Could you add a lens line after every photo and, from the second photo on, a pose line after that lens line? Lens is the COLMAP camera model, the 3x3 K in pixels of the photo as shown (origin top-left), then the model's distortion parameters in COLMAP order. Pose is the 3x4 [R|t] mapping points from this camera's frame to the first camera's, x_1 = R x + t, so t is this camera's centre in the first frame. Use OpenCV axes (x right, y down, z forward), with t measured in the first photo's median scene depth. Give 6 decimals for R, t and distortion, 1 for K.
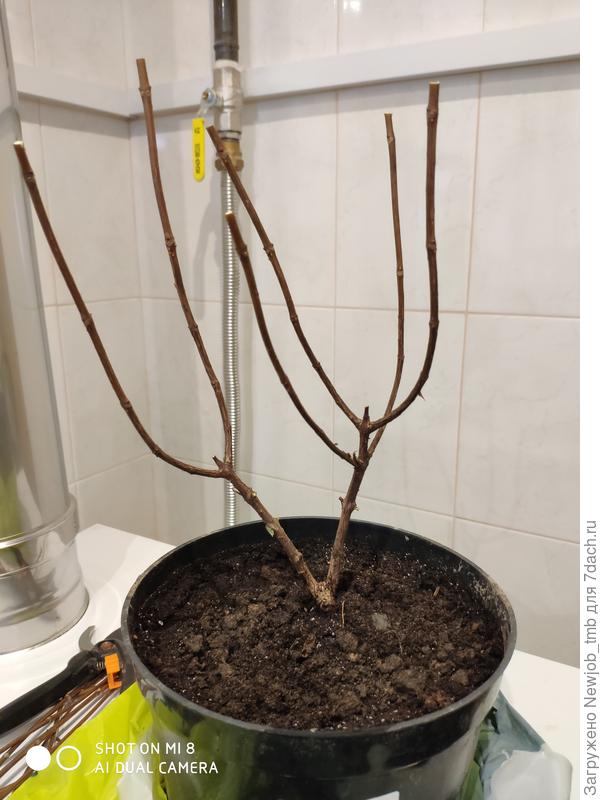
lens RADIAL K [[550.3, 0, 300.1], [0, 550.3, 373.1], [0, 0, 1]] dist [0.003233, -0.078422]
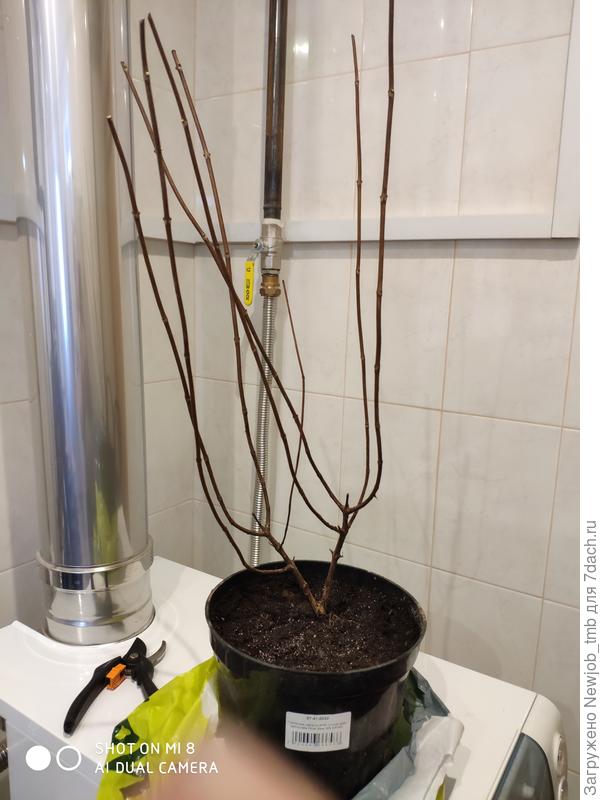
lens RADIAL K [[550.3, 0, 300.1], [0, 550.3, 373.1], [0, 0, 1]] dist [0.003233, -0.078422]
pose [[0.998140, 0.044751, -0.041388, 0.020078], [-0.047540, 0.996479, -0.069058, -0.177815], [0.038152, 0.070898, 0.996754, -0.663715]]
